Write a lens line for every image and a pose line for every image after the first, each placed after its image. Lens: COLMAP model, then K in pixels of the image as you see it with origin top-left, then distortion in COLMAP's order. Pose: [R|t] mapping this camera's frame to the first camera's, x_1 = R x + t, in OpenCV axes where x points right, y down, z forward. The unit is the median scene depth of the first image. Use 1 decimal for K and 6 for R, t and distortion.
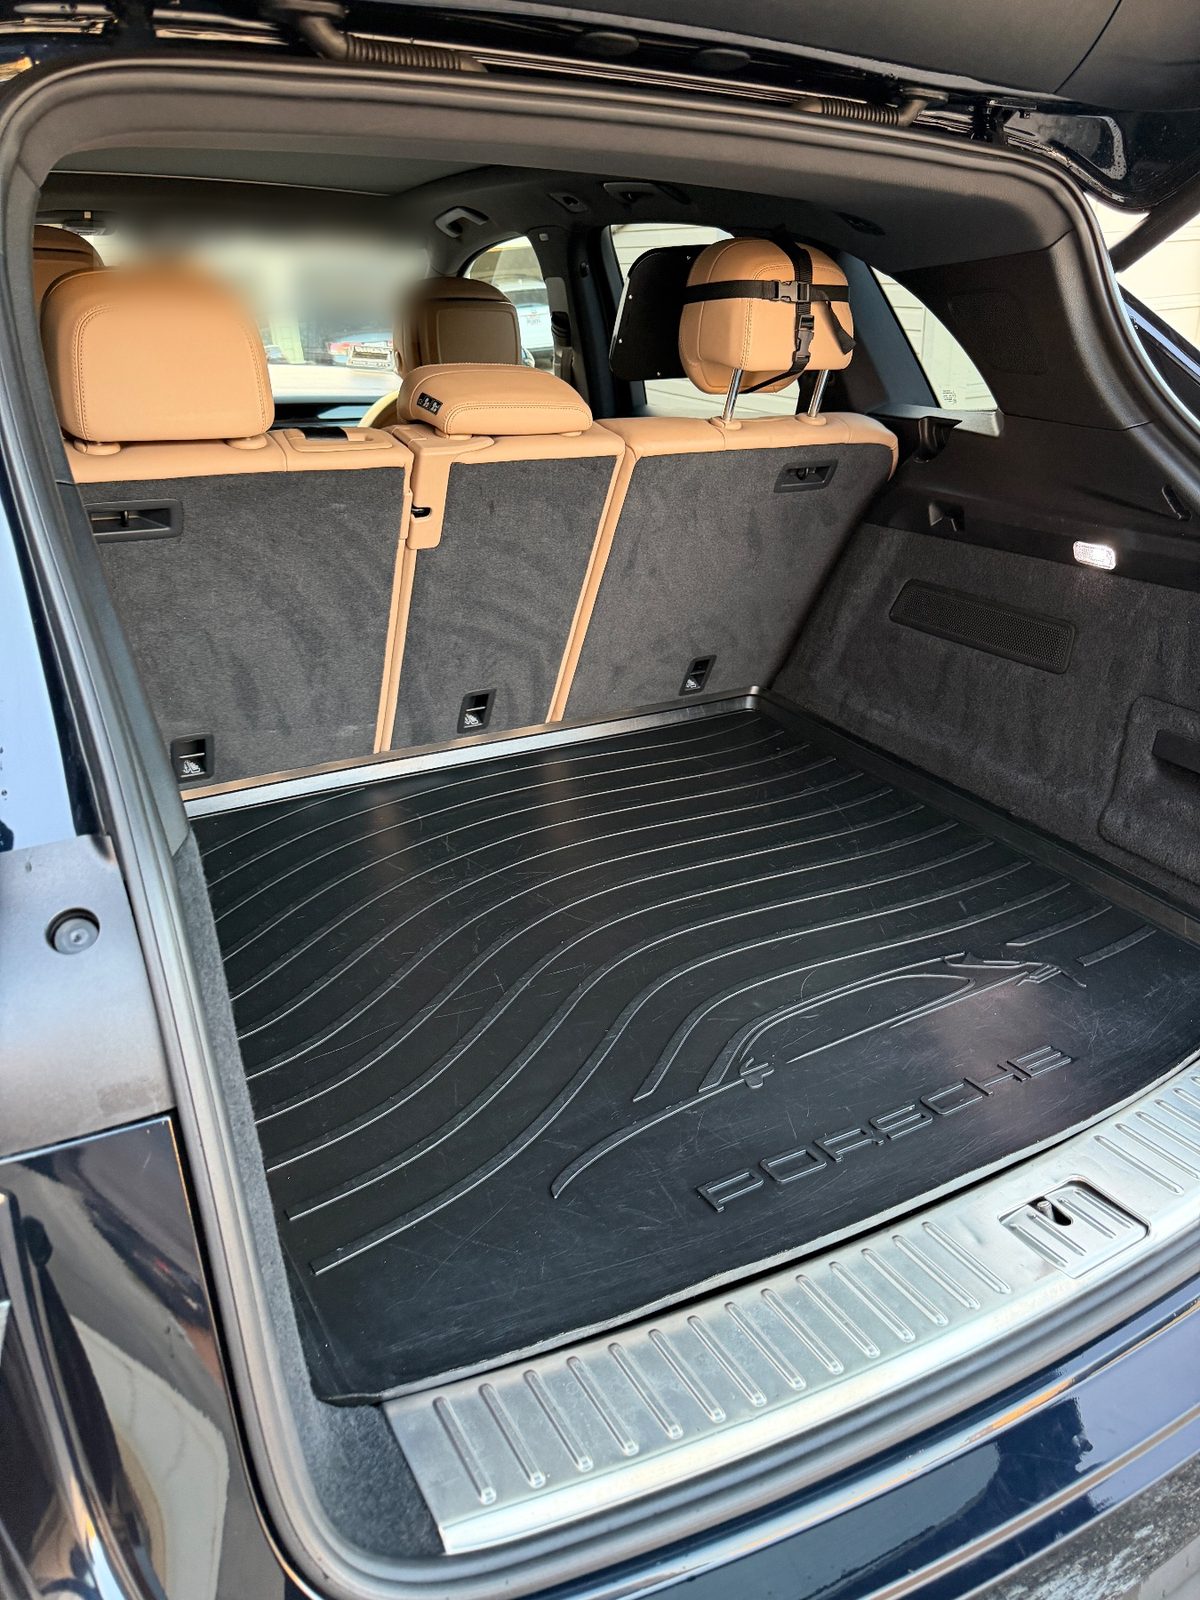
lens RADIAL K [[1143.6, 0, 598.8], [0, 1143.6, 780.6], [0, 0, 1]] dist [0.003414, -0.010034]
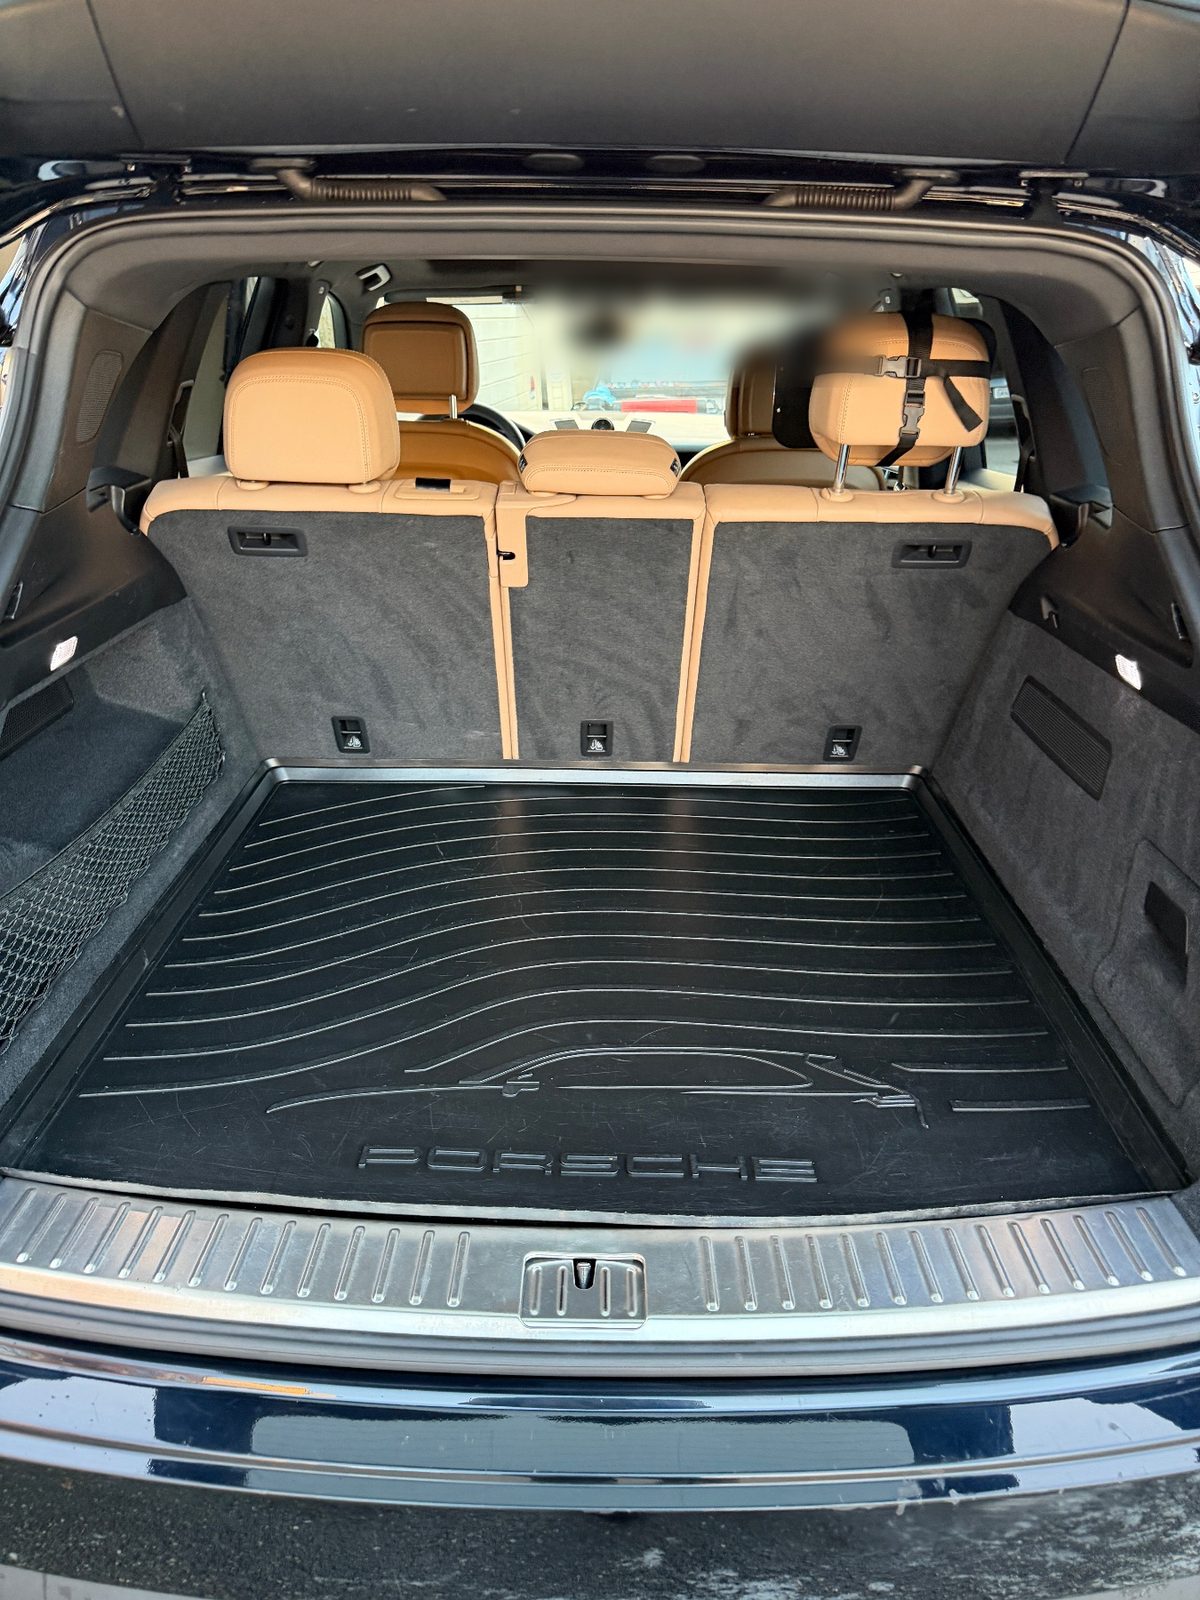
lens RADIAL K [[1140.6, 0, 600.0], [0, 1140.6, 800.0], [0, 0, 1]] dist [0.003176, -0.000363]
pose [[0.857776, 0.190825, -0.477291, 0.483732], [-0.196427, 0.979754, 0.038700, -0.050948], [0.475013, 0.060557, 0.877893, 0.042132]]
